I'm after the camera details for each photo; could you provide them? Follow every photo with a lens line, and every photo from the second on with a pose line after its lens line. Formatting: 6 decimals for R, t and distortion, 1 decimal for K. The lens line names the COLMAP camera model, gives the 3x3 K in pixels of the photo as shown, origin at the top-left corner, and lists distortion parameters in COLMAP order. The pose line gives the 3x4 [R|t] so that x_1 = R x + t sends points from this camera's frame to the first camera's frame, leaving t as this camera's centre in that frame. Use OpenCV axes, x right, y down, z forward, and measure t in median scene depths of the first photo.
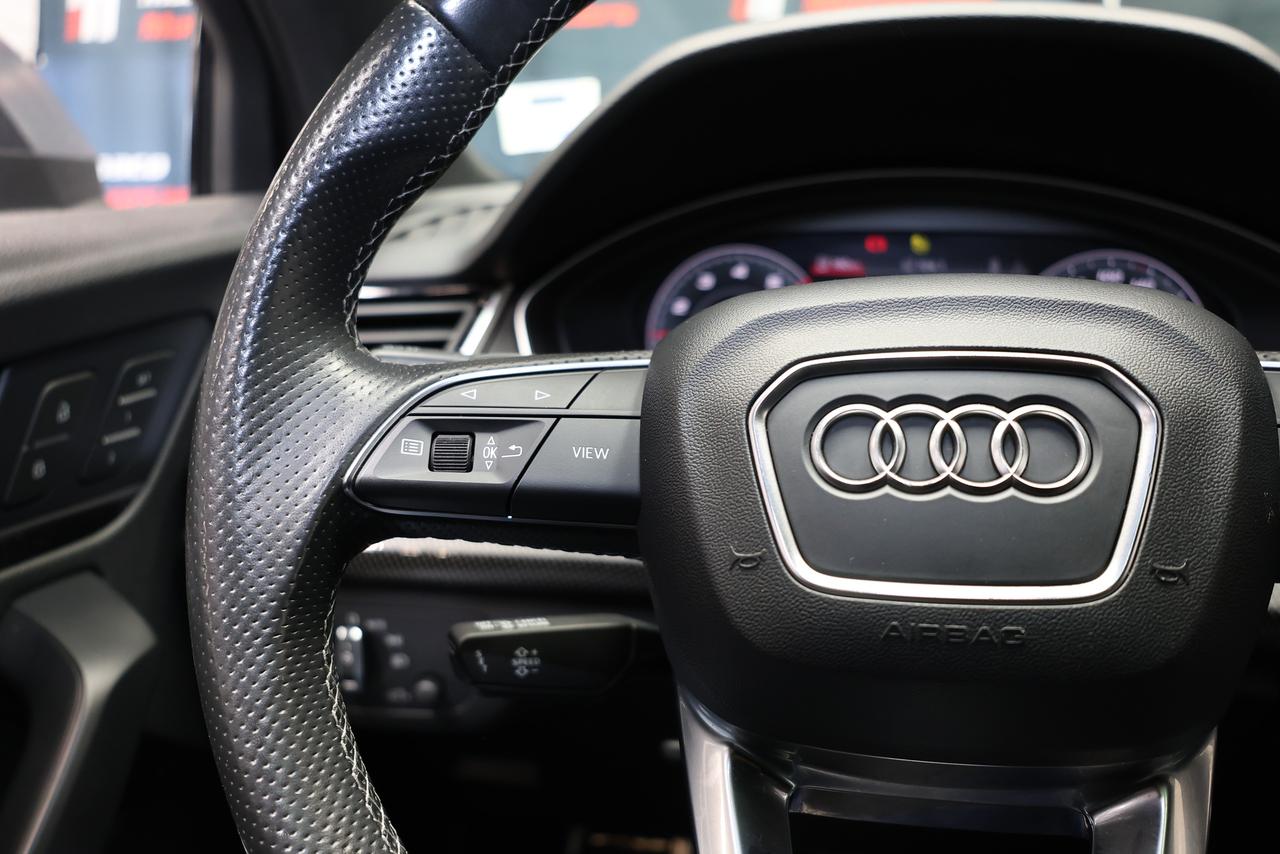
lens RADIAL K [[1091.5, 0, 639.0], [0, 1091.5, 427.9], [0, 0, 1]] dist [-0.007345, 0.041619]
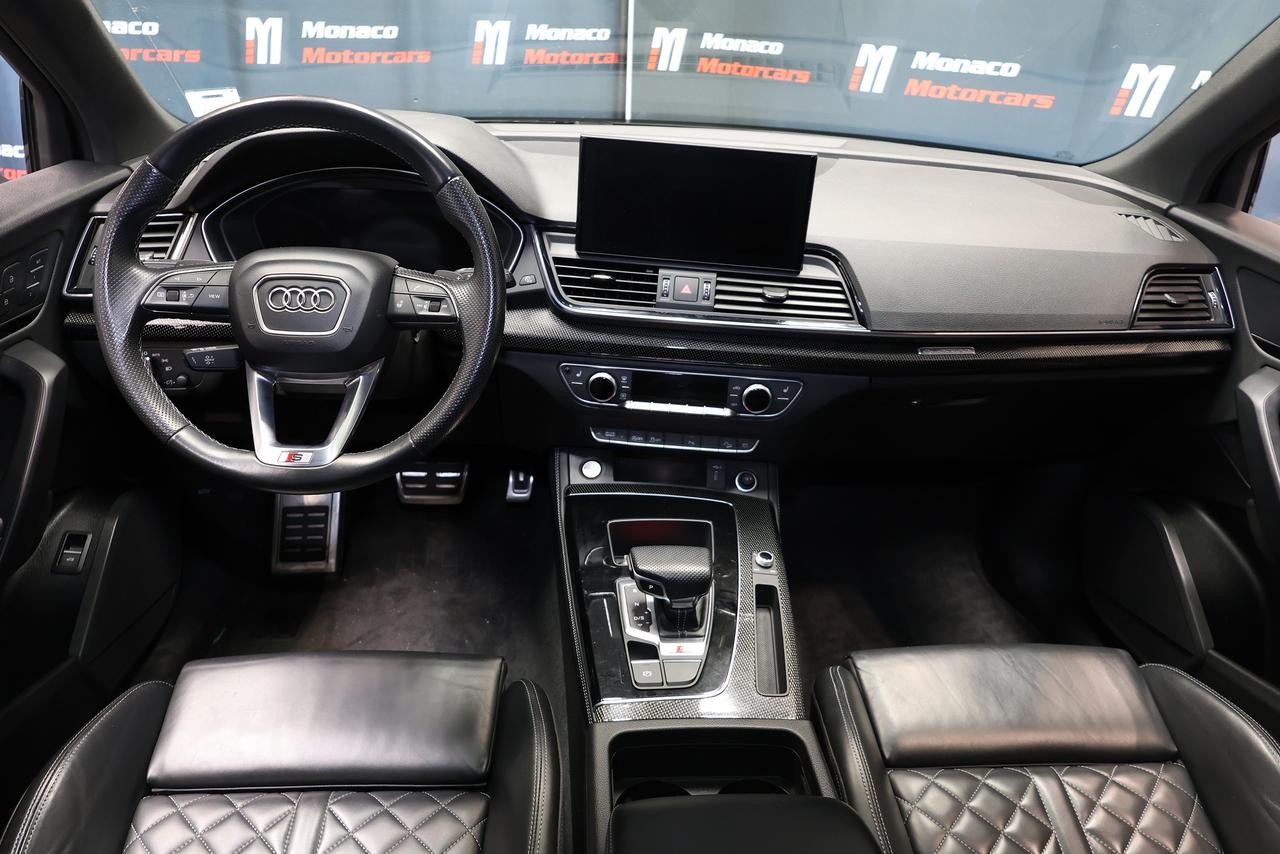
lens RADIAL K [[911.2, 0, 647.4], [0, 911.2, 428.2], [0, 0, 1]] dist [-0.006836, 0.011593]
pose [[0.962594, -0.032585, 0.268980, 0.528803], [-0.033827, 0.970521, 0.238629, -0.332075], [-0.268826, -0.238802, 0.933116, -2.396660]]
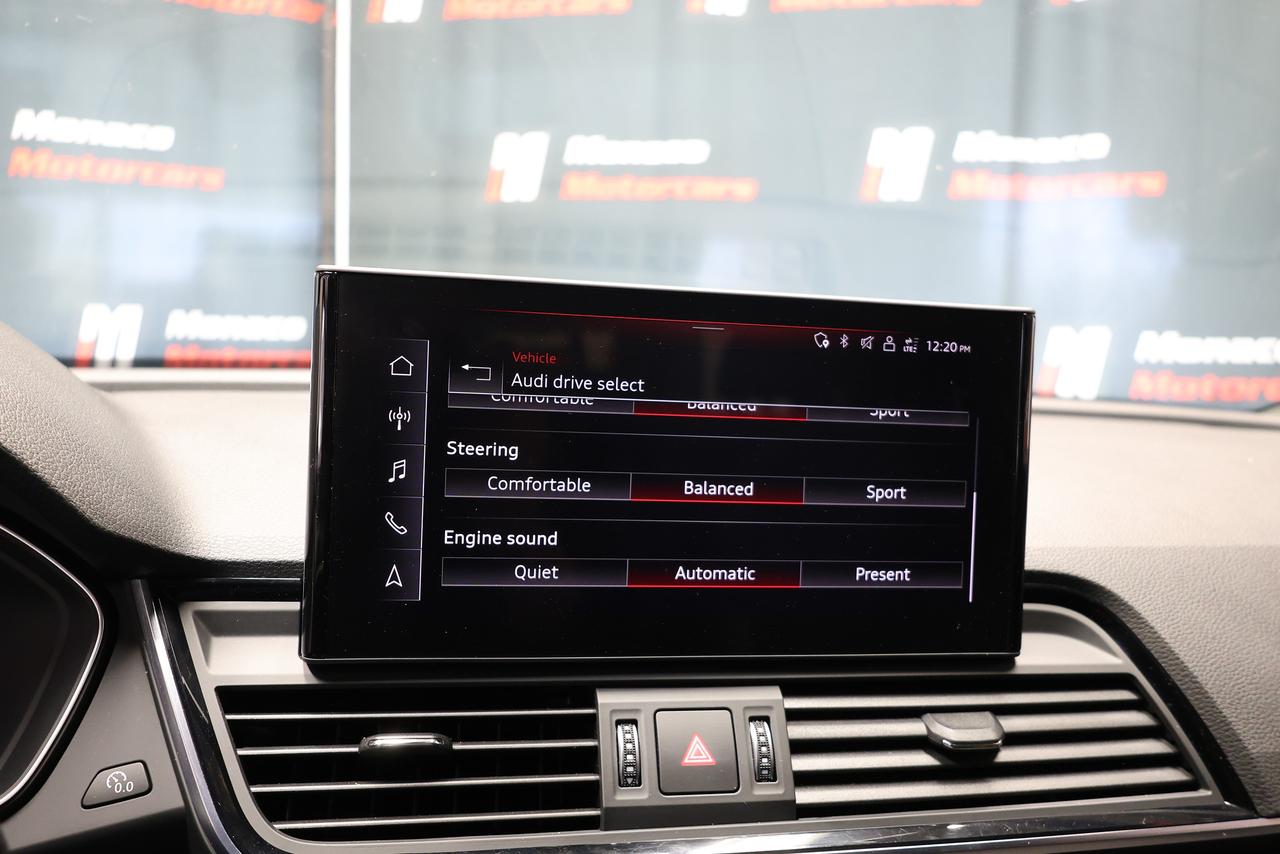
lens RADIAL K [[1091.5, 0, 641.9], [0, 1091.5, 429.6], [0, 0, 1]] dist [-0.007345, 0.041619]
pose [[0.855973, 0.033916, 0.515906, 0.971118], [0.044401, 0.989338, -0.138707, -0.198255], [-0.515110, 0.141636, 0.845341, 0.171126]]
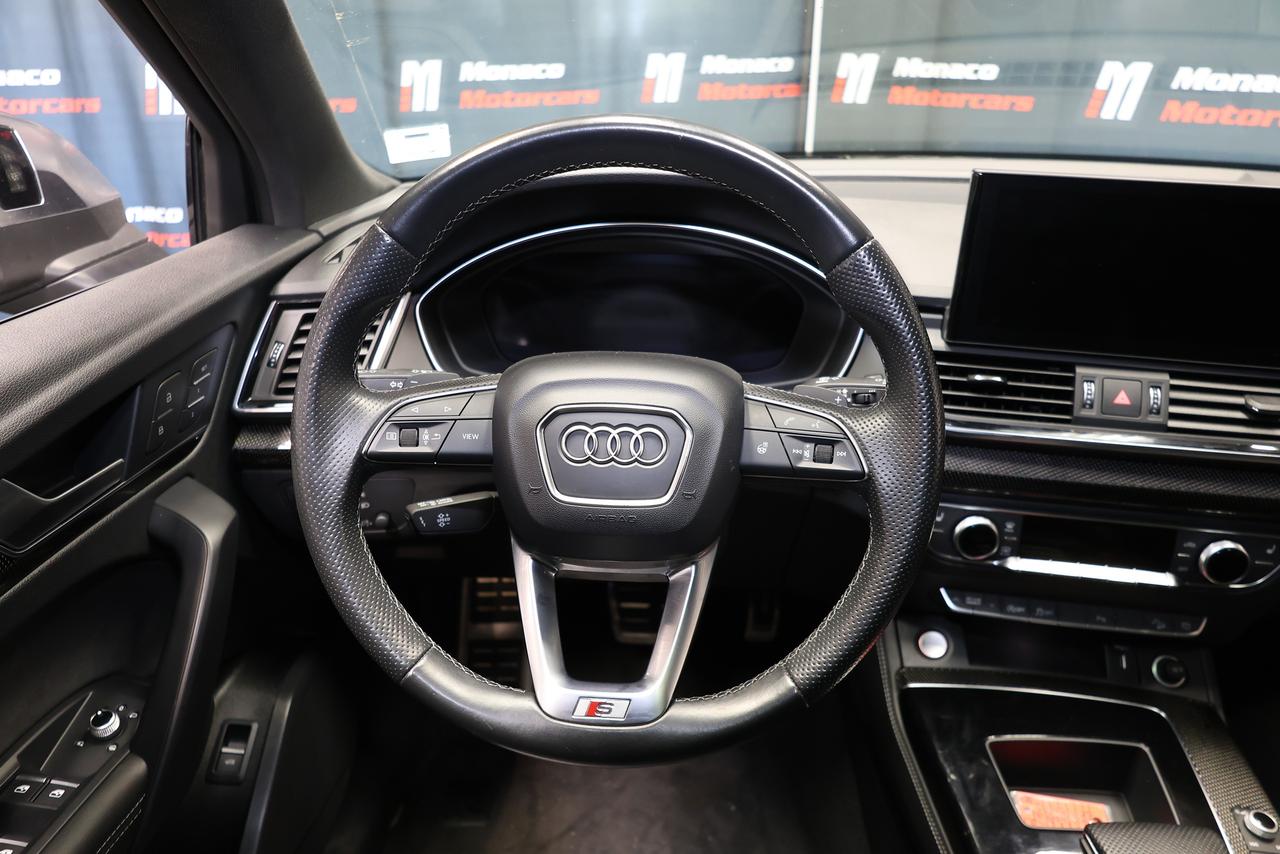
lens RADIAL K [[911.2, 0, 647.1], [0, 911.2, 434.8], [0, 0, 1]] dist [-0.006836, 0.011593]
pose [[0.987084, -0.017179, 0.159282, 0.017596], [-0.016010, 0.978680, 0.204767, -0.387429], [-0.159404, -0.204672, 0.965764, -0.934488]]
